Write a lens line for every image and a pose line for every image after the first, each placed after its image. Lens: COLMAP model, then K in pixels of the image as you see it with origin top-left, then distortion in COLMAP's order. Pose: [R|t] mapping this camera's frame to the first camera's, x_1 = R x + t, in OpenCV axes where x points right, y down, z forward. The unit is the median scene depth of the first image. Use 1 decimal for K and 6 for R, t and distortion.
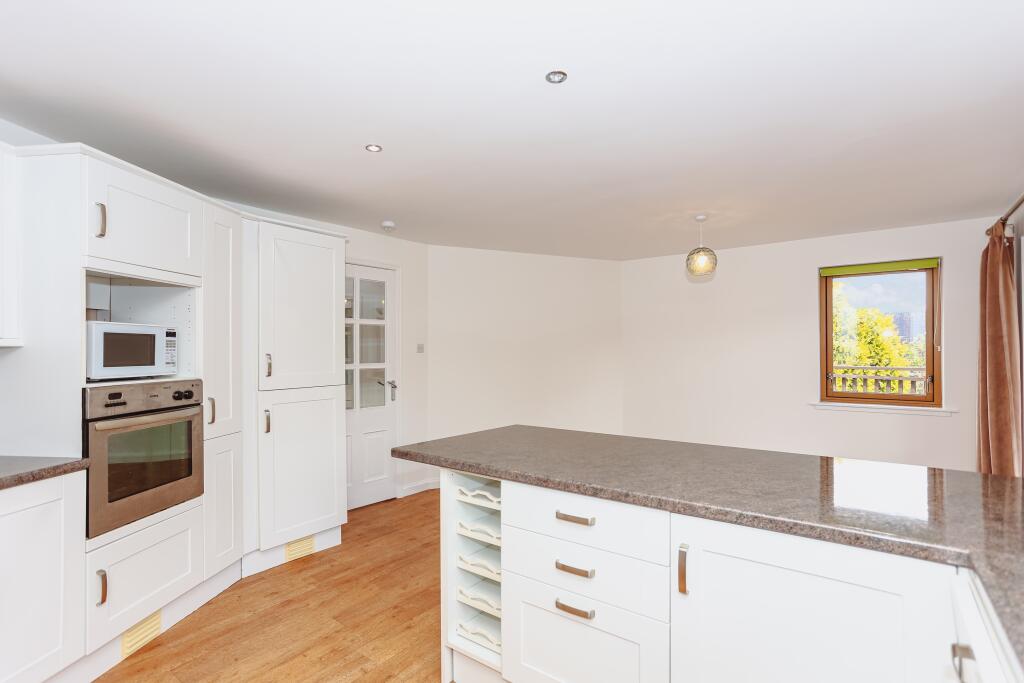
lens RADIAL K [[498.3, 0, 513.6], [0, 498.3, 352.9], [0, 0, 1]] dist [0.000111, 0.000017]
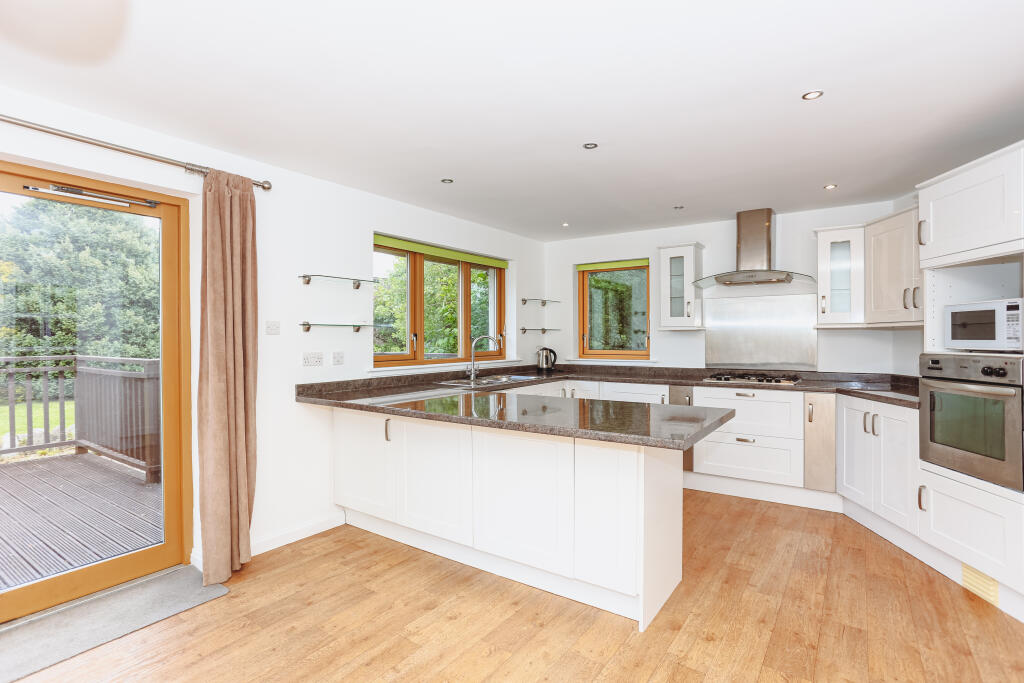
lens RADIAL K [[498.5, 0, 512.0], [0, 498.5, 341.5], [0, 0, 1]] dist [0.021816, 0.000232]
pose [[-0.999284, 0.009950, -0.036503, 0.291666], [0.009580, 0.999901, 0.010287, 0.007755], [0.036601, 0.009930, -0.999281, 1.918724]]
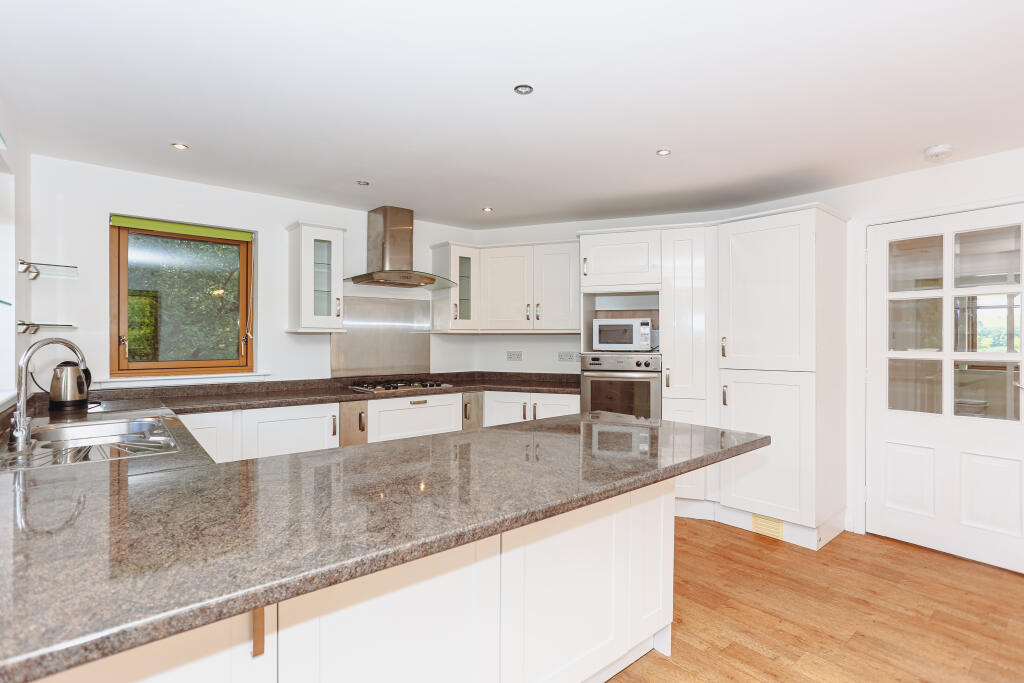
lens RADIAL K [[498.5, 0, 512.0], [0, 498.5, 341.5], [0, 0, 1]] dist [0.021816, 0.000232]
pose [[-0.239000, -0.003913, -0.971012, 0.914853], [-0.002092, 0.999992, -0.003515, 0.022773], [0.971017, 0.001191, -0.239006, 0.965241]]
